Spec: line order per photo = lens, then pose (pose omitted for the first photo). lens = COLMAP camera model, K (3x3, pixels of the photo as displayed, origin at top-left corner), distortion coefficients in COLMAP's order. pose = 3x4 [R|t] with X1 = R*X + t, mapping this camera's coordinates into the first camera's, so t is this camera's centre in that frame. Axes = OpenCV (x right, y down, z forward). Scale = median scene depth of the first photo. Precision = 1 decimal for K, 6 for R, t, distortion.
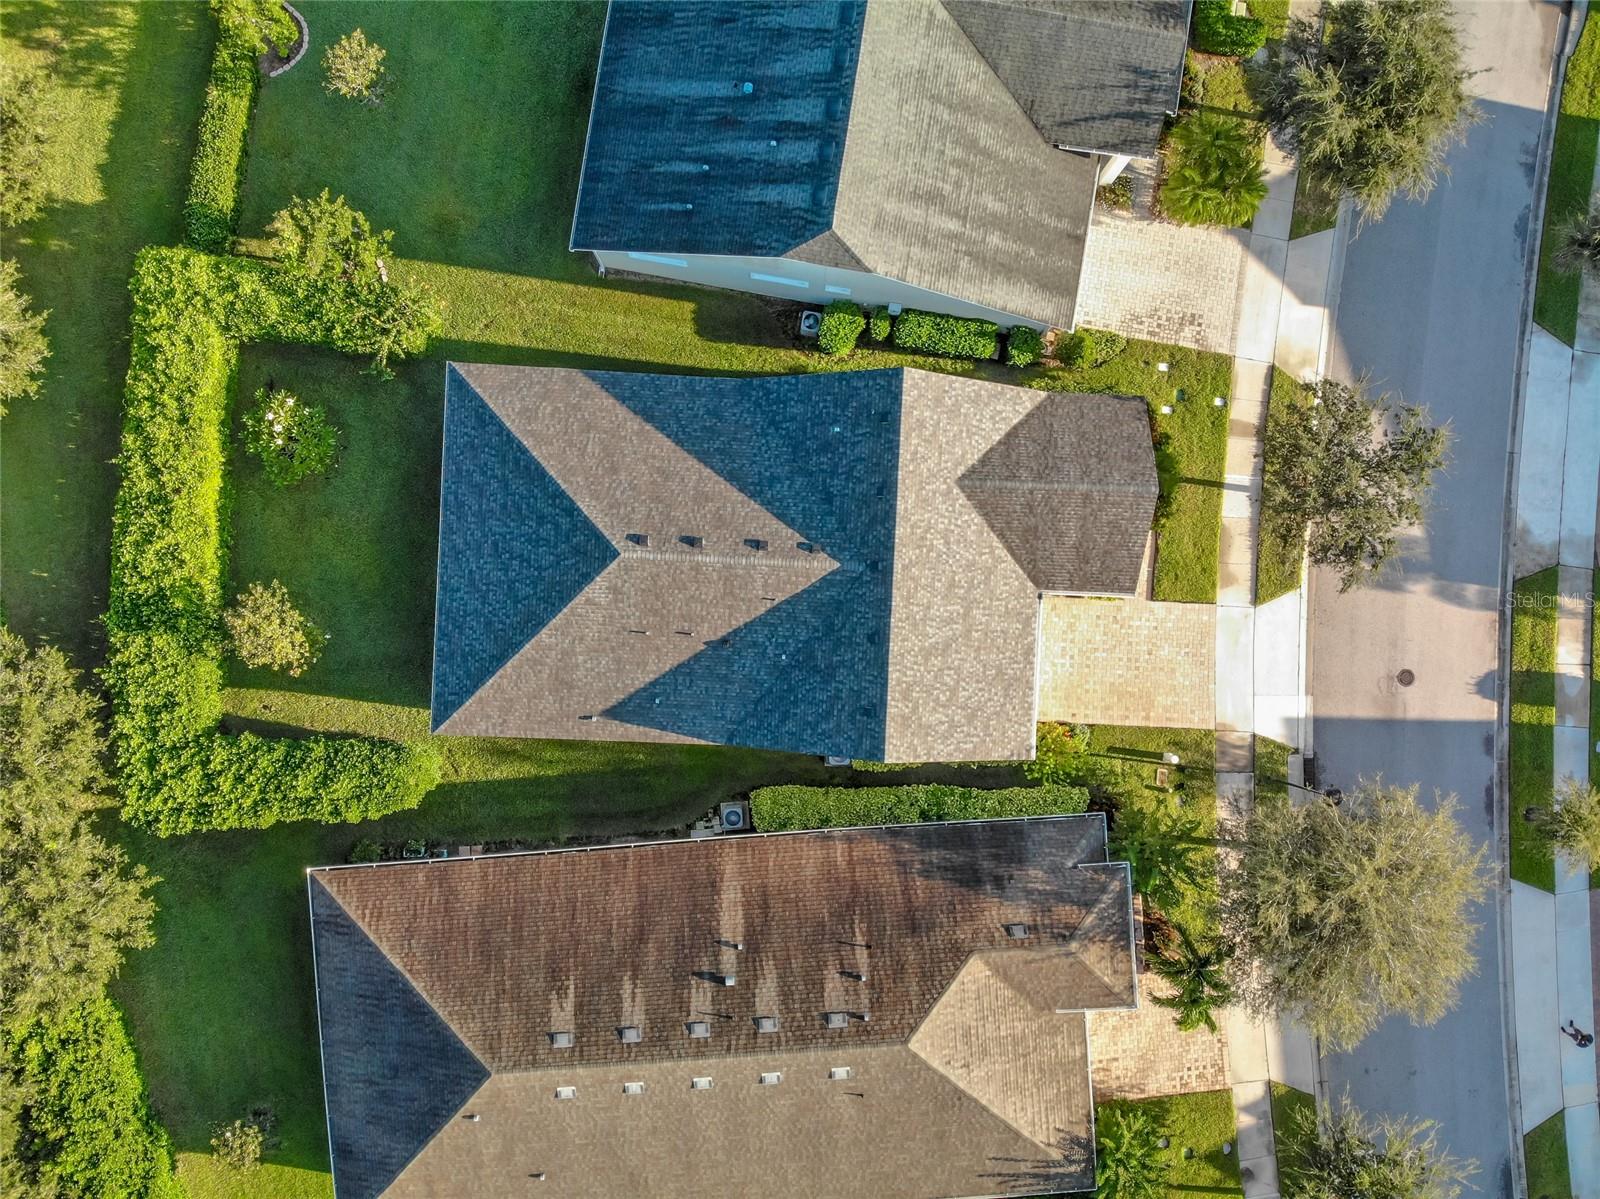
lens RADIAL K [[1137.4, 0, 800.0], [0, 1137.4, 599.5], [0, 0, 1]] dist [0.137795, -0.308200]
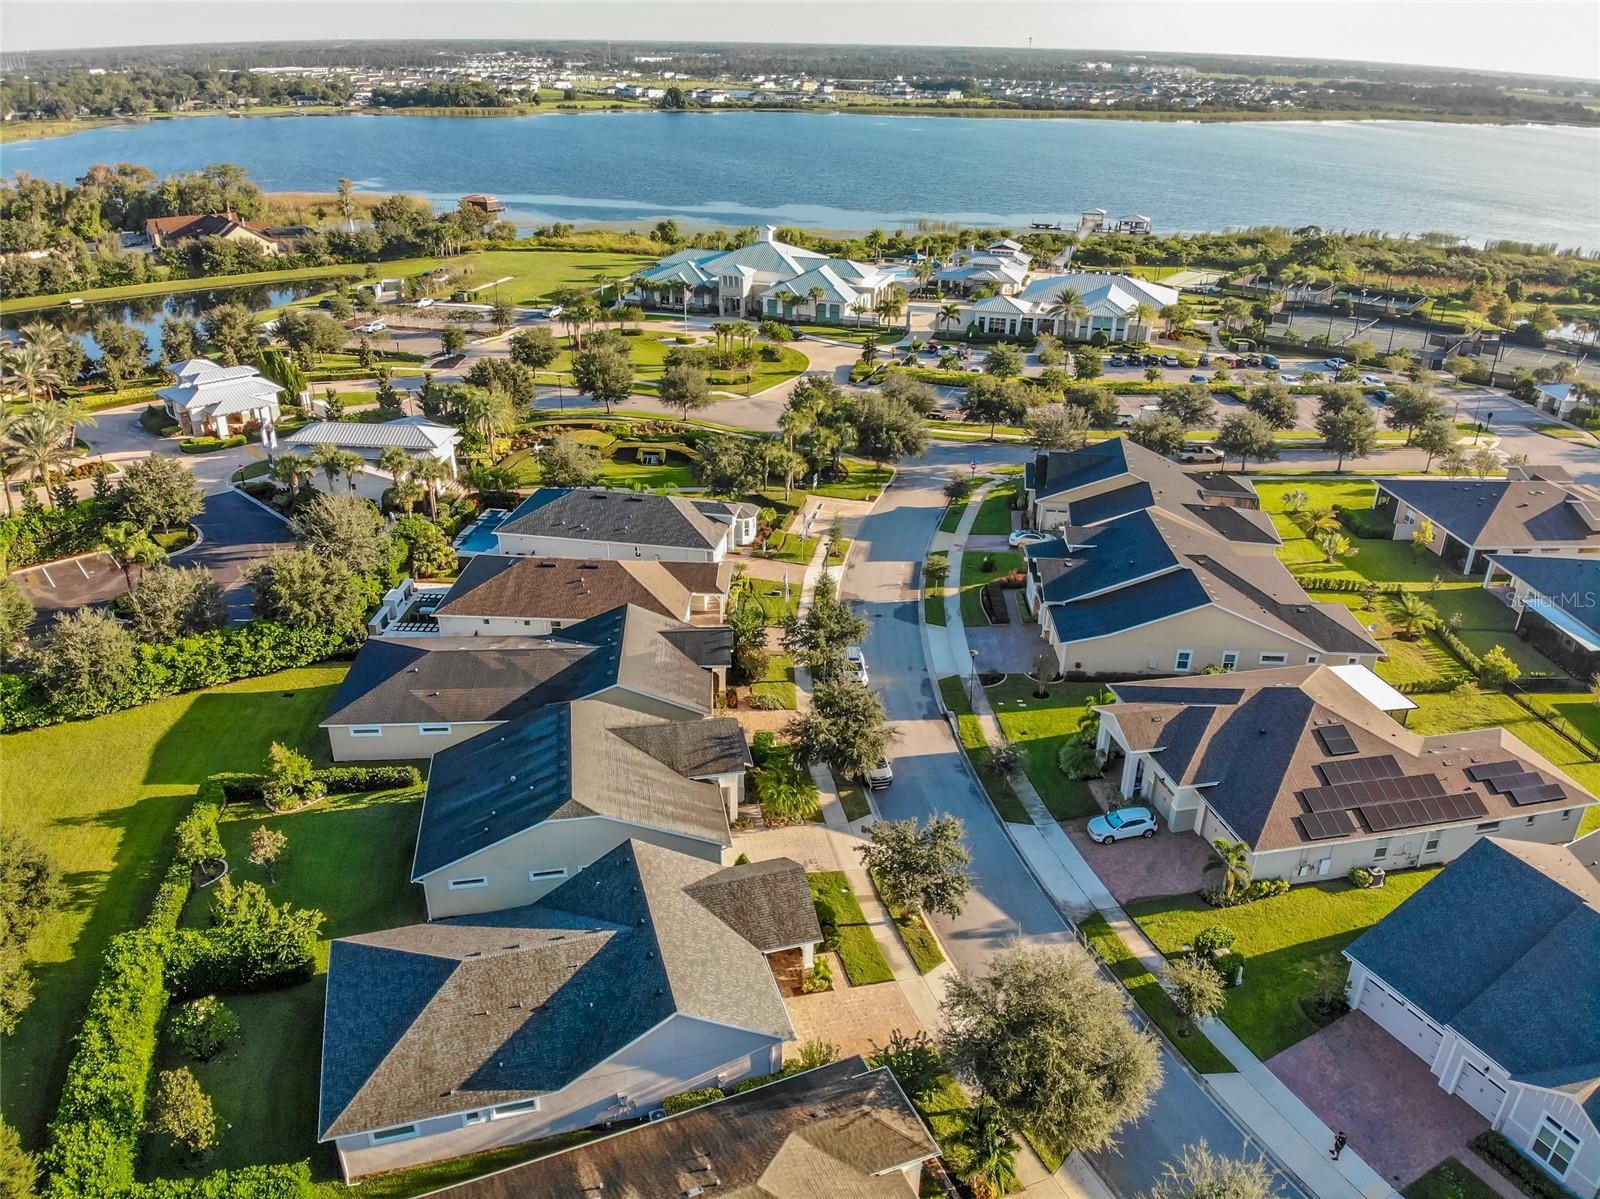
lens RADIAL K [[1143.1, 0, 800.0], [0, 1143.1, 599.5], [0, 0, 1]] dist [0.092196, -0.205871]
pose [[0.941186, -0.145921, 0.304757, -0.128986], [0.337888, 0.403153, -0.850470, 1.108796], [0.001238, 0.903424, 0.428746, -0.031707]]
